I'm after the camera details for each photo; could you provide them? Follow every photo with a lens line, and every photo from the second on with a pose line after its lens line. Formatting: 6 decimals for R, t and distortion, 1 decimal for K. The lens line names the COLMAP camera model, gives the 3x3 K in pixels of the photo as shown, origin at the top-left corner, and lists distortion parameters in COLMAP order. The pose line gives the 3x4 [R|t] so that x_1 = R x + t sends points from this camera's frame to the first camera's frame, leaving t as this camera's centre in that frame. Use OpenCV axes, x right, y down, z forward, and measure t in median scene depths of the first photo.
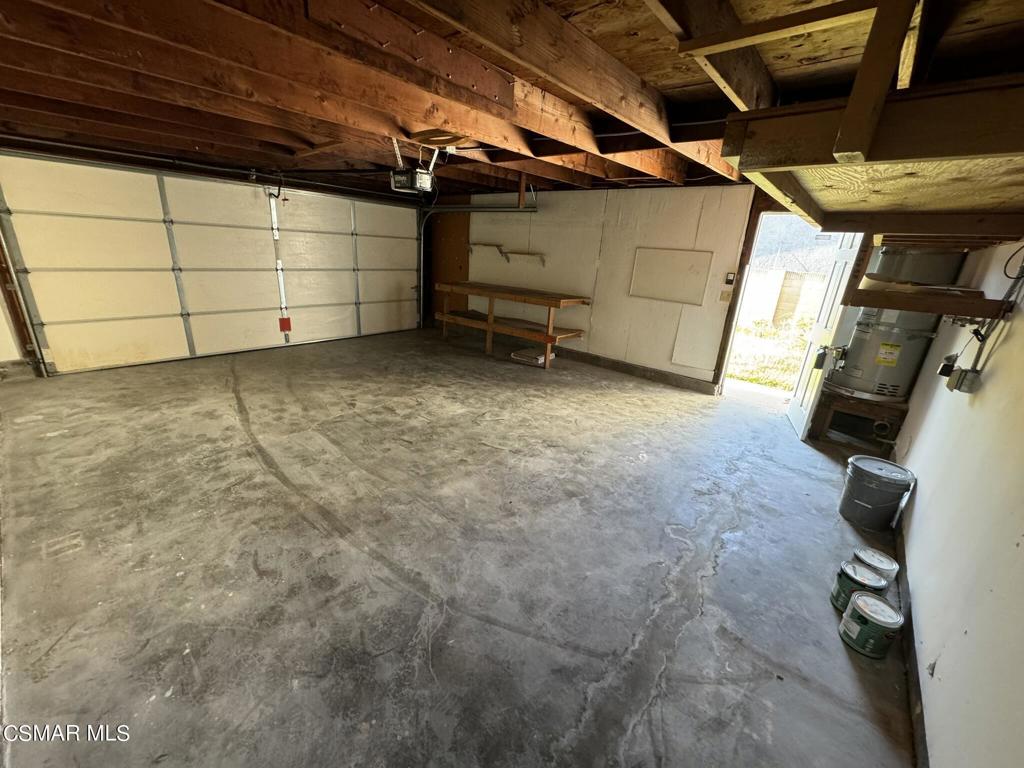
lens RADIAL K [[409.6, 0, 511.6], [0, 409.6, 381.5], [0, 0, 1]] dist [-0.002163, -0.000151]
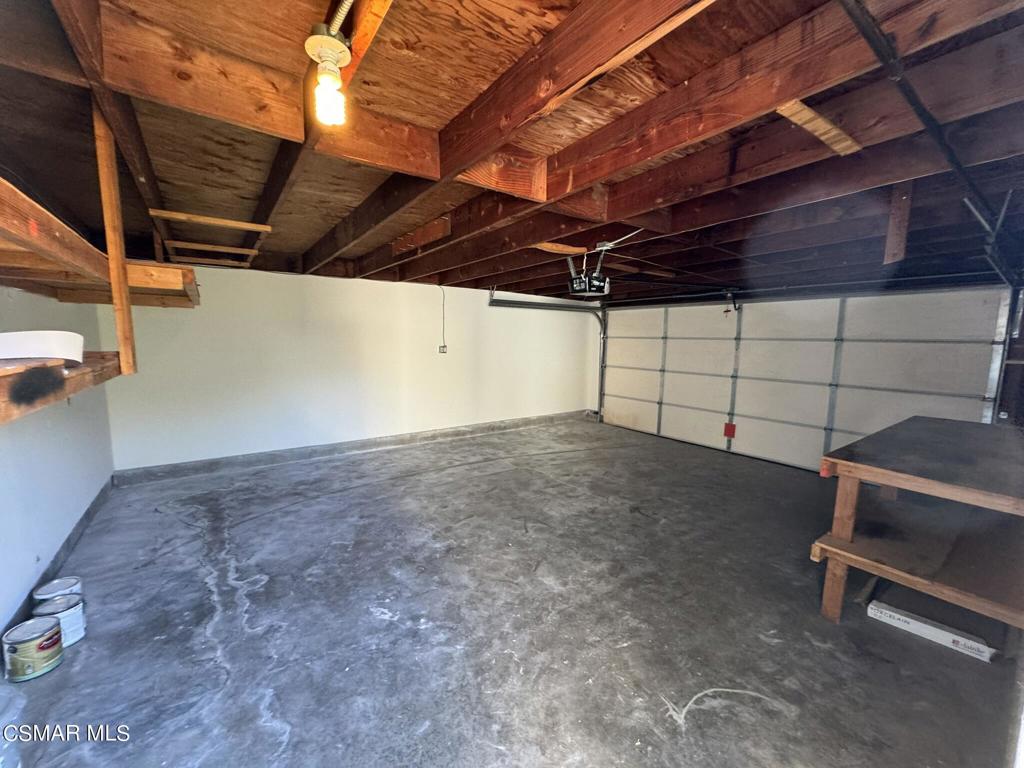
lens RADIAL K [[409.6, 0, 511.6], [0, 409.6, 381.5], [0, 0, 1]] dist [-0.002163, -0.000151]
pose [[-0.225612, 0.036579, -0.973530, 0.821369], [-0.334335, 0.935699, 0.112638, -0.291214], [0.915052, 0.350898, -0.198875, 1.063839]]
